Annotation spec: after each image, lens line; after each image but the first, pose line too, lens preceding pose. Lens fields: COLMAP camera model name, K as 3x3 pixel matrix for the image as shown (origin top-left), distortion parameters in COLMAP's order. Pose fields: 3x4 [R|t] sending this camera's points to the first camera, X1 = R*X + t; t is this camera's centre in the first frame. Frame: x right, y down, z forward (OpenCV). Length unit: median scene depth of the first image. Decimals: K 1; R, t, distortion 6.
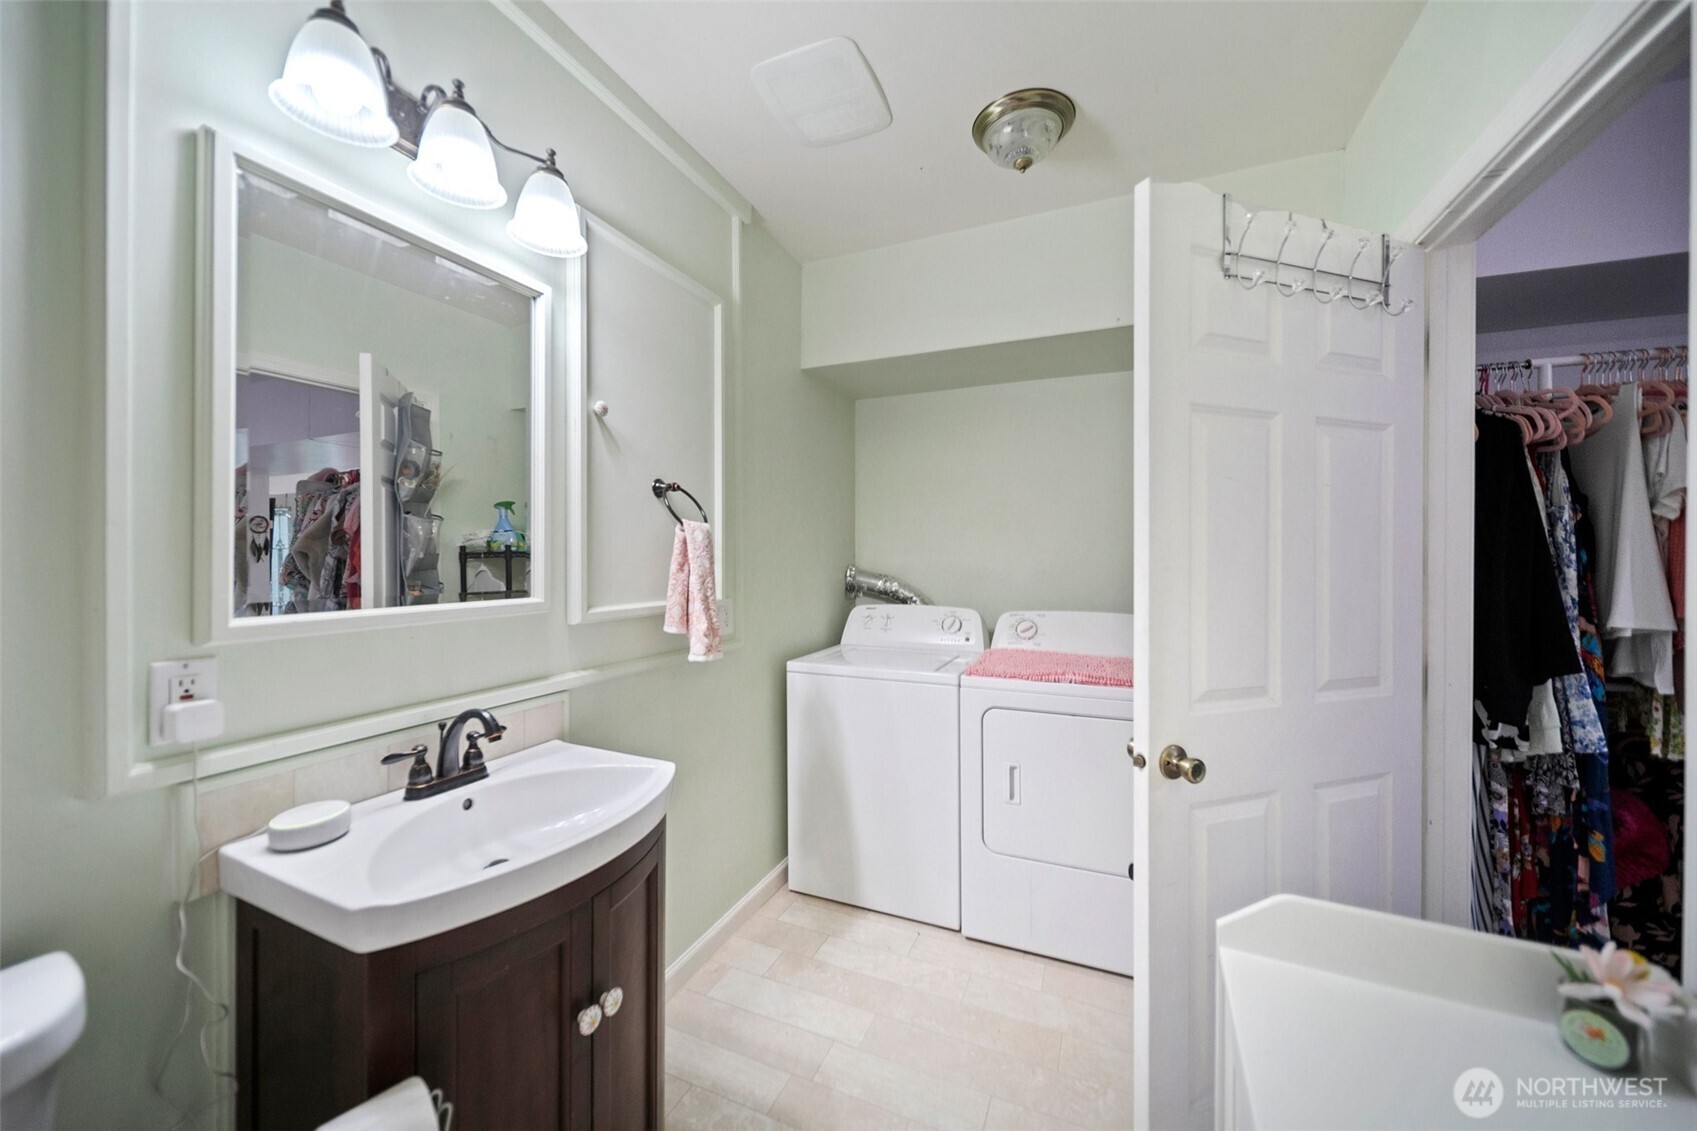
lens RADIAL K [[629.0, 0, 848.5], [0, 629.0, 565.5], [0, 0, 1]] dist [-0.000192, -0.000089]
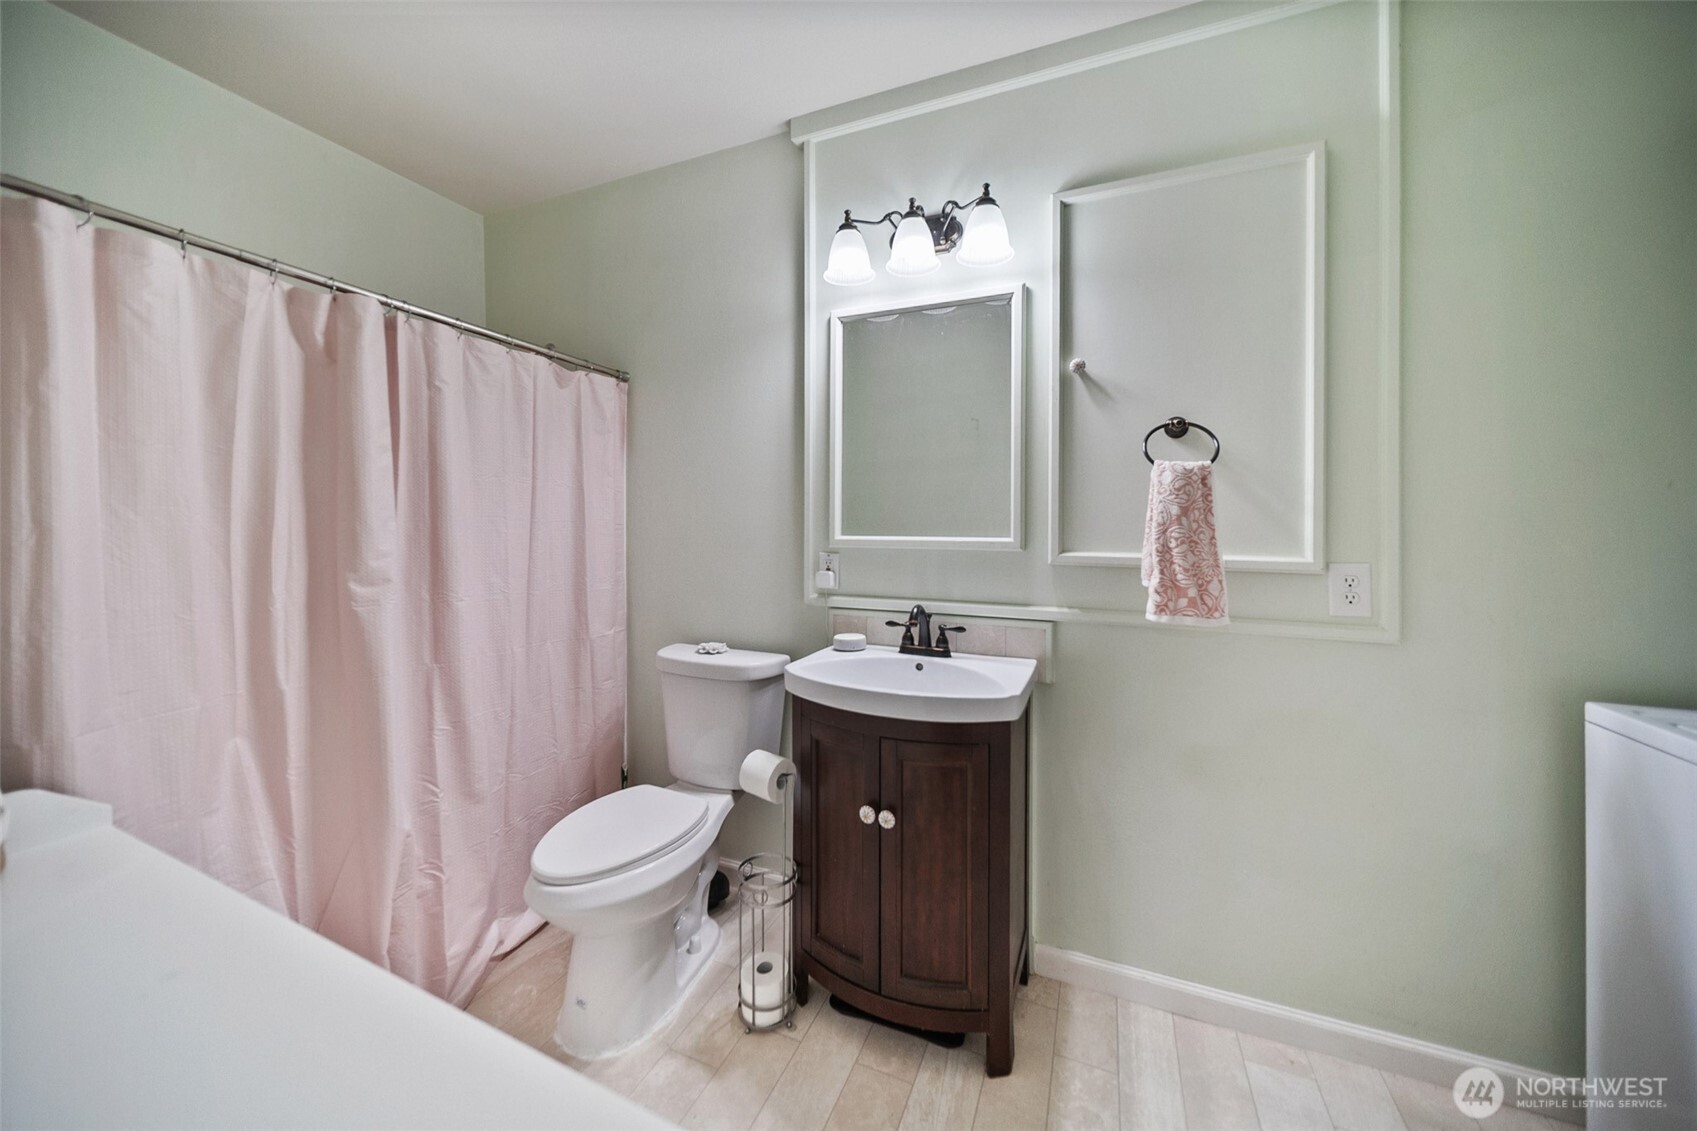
lens RADIAL K [[609.9, 0, 851.2], [0, 609.9, 545.3], [0, 0, 1]] dist [0.000747, 0.000027]
pose [[0.007603, 0.029198, -0.999545, 0.661618], [-0.021518, 0.999347, 0.029028, 0.034172], [0.999740, 0.021287, 0.008227, 0.621376]]
